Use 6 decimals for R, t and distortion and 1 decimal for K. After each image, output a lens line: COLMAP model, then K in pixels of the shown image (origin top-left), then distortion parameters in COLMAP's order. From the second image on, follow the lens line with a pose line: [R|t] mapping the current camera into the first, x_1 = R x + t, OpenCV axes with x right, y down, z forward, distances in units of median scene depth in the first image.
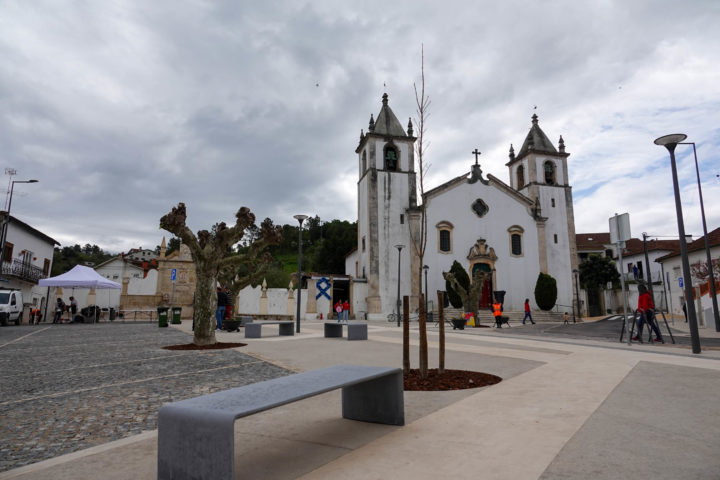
lens RADIAL K [[501.0, 0, 362.0], [0, 501.0, 237.2], [0, 0, 1]] dist [0.007972, -0.001628]
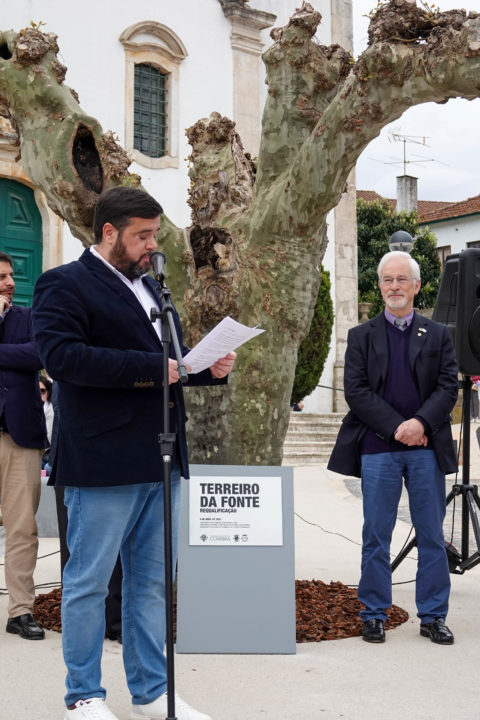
lens RADIAL K [[1340.4, 0, 241.7], [0, 1340.4, 345.6], [0, 0, 1]] dist [-0.012695, 0.000000]
pose [[0.875283, 0.030563, 0.482644, 0.059663], [-0.086277, 0.991859, 0.093657, 0.060704], [-0.475852, -0.123617, 0.870795, 0.459136]]
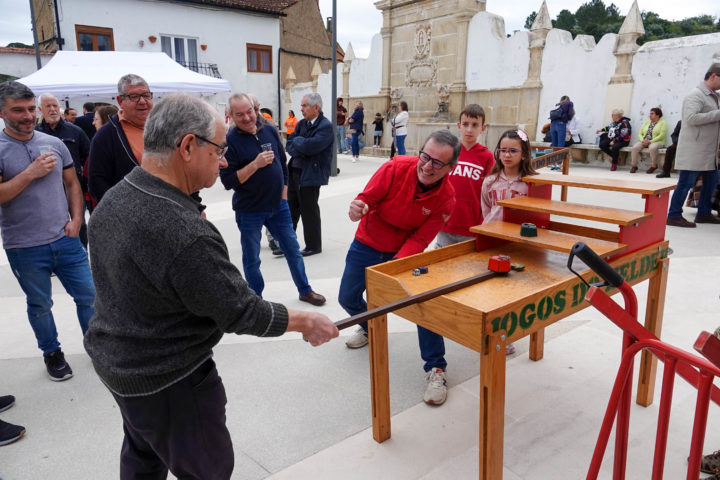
lens RADIAL K [[501.0, 0, 357.9], [0, 501.0, 237.9], [0, 0, 1]] dist [0.007972, -0.001628]
pose [[0.365609, 0.211550, -0.906409, 0.009146], [0.173885, 0.941159, 0.289799, 0.086022], [0.914382, -0.263564, 0.307311, 0.681202]]
